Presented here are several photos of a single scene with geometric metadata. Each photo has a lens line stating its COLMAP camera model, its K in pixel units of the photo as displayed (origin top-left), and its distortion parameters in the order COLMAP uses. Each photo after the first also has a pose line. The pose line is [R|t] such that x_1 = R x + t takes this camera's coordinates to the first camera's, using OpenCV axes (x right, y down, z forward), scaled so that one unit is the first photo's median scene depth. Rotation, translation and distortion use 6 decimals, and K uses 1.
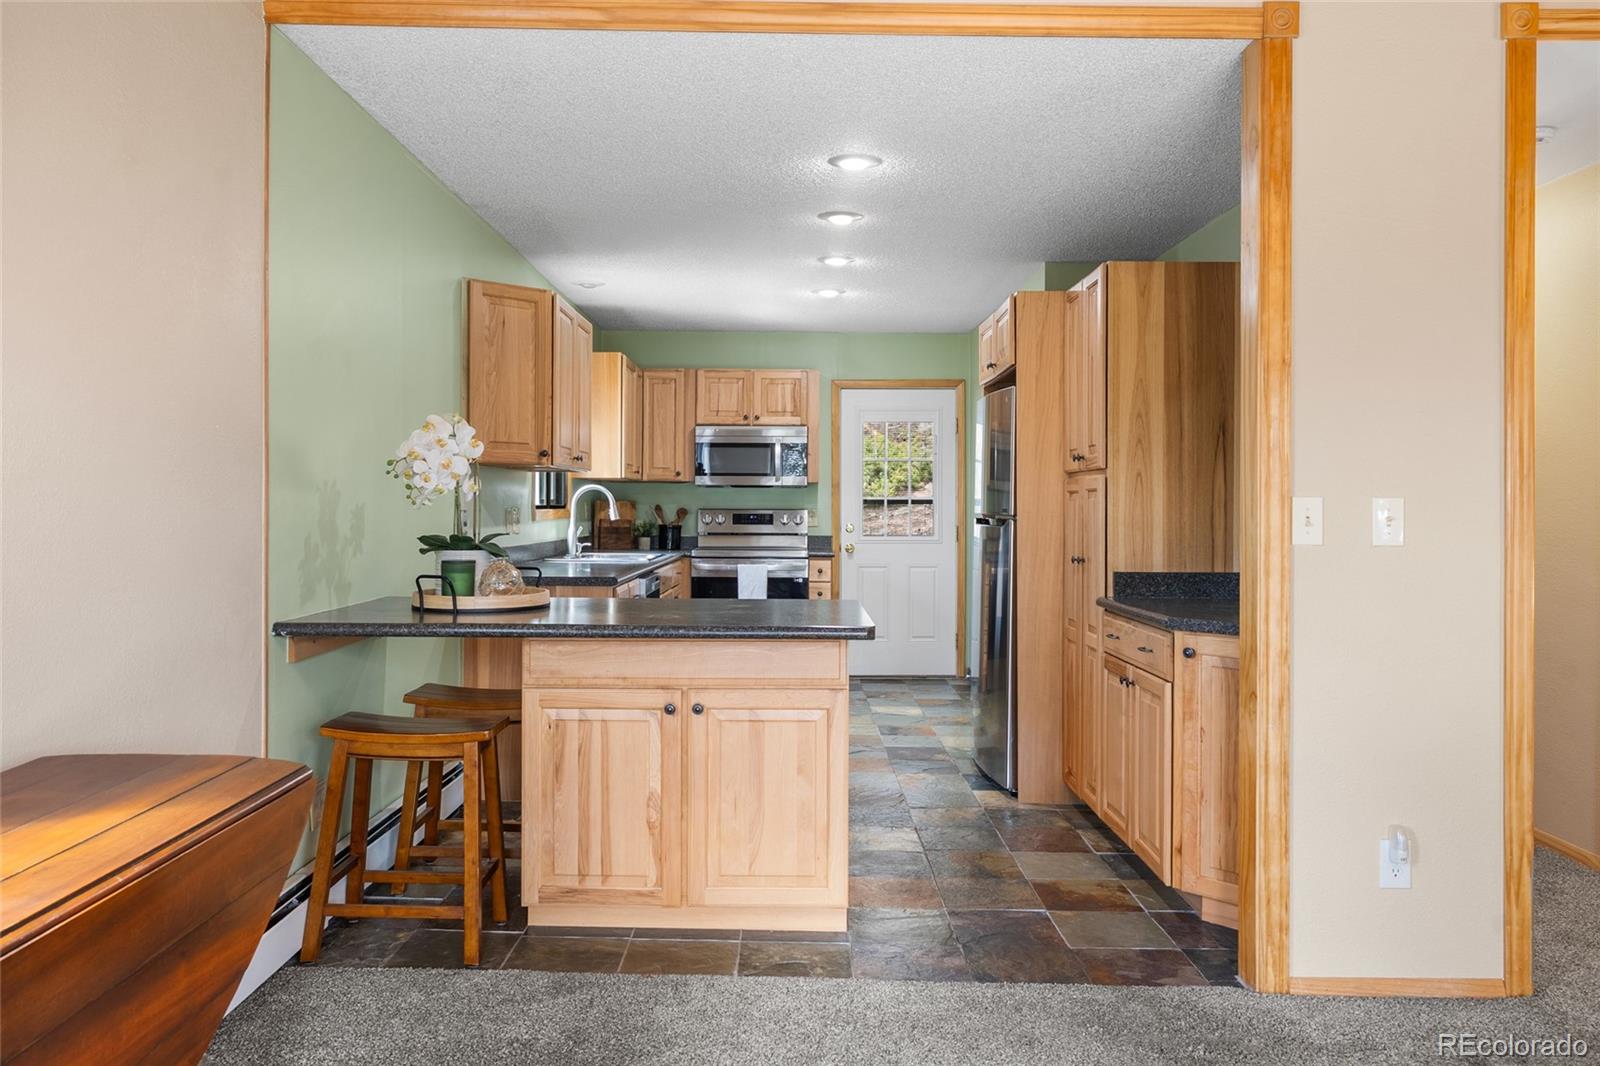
lens RADIAL K [[1235.9, 0, 800.0], [0, 1235.9, 533.0], [0, 0, 1]] dist [0.007026, 0.002891]
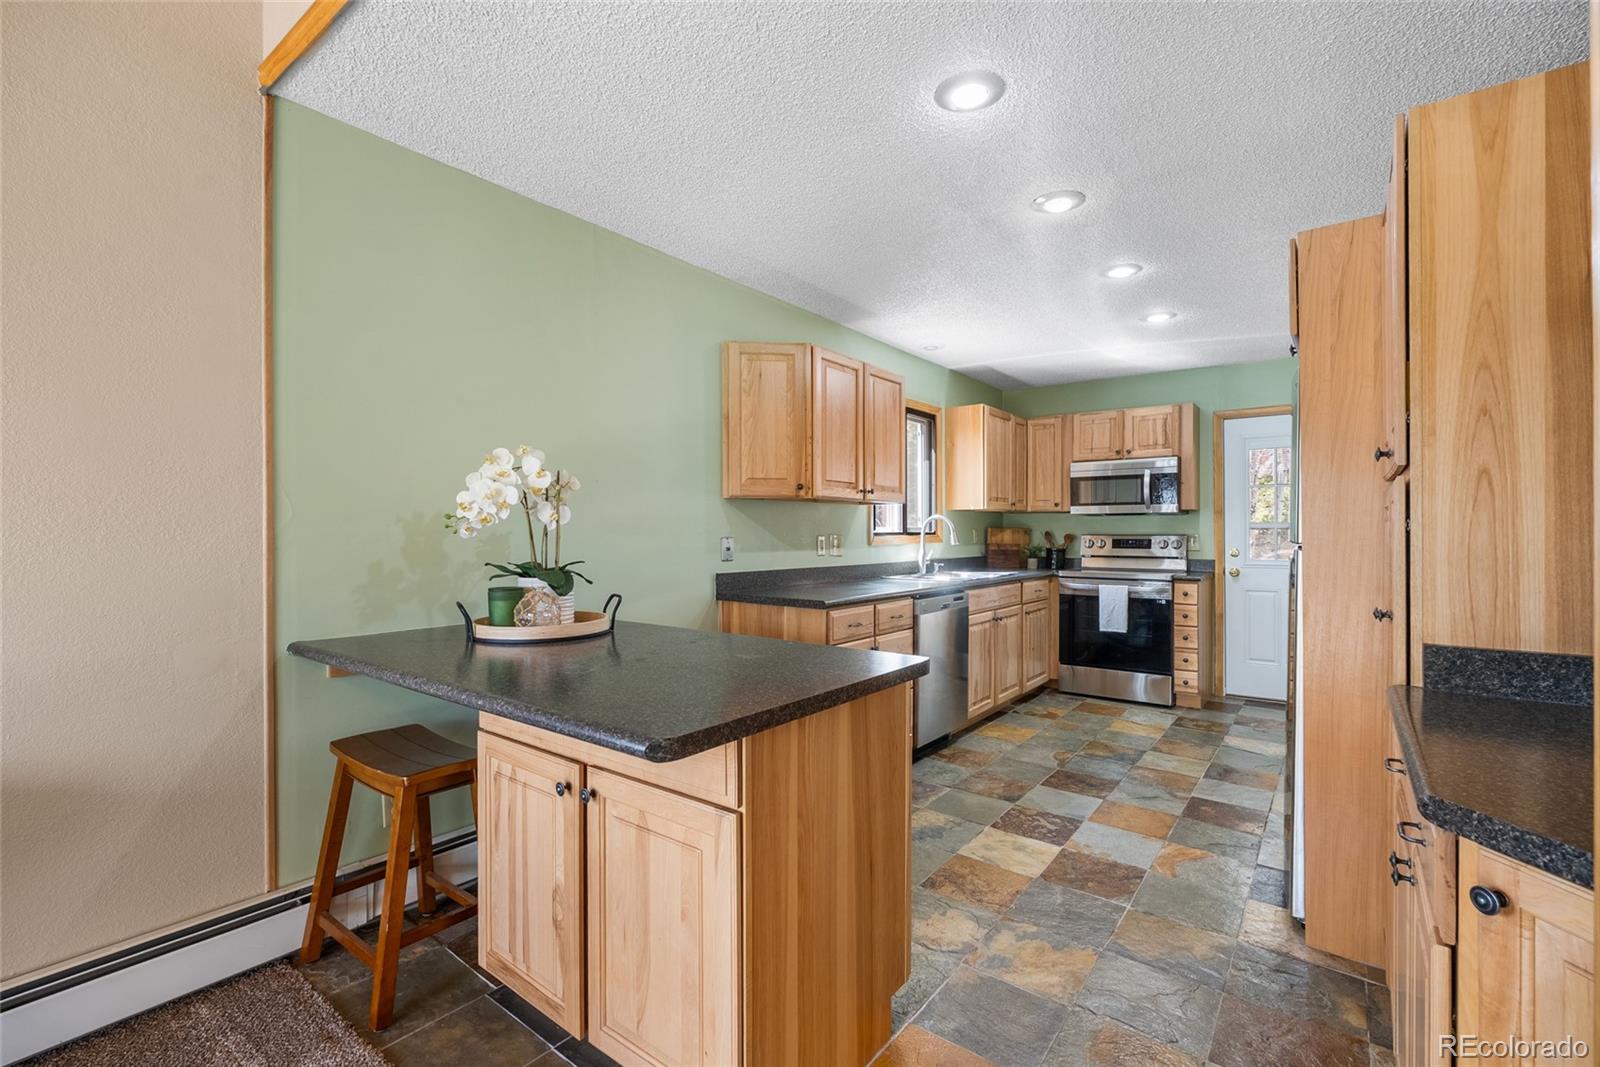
lens RADIAL K [[715.8, 0, 800.0], [0, 715.8, 533.5], [0, 0, 1]] dist [-0.001648, 0.000519]
pose [[0.783464, -0.005529, -0.621413, 0.137449], [-0.007243, 0.999811, -0.018026, -0.006866], [0.621396, 0.018624, 0.783276, 0.330155]]
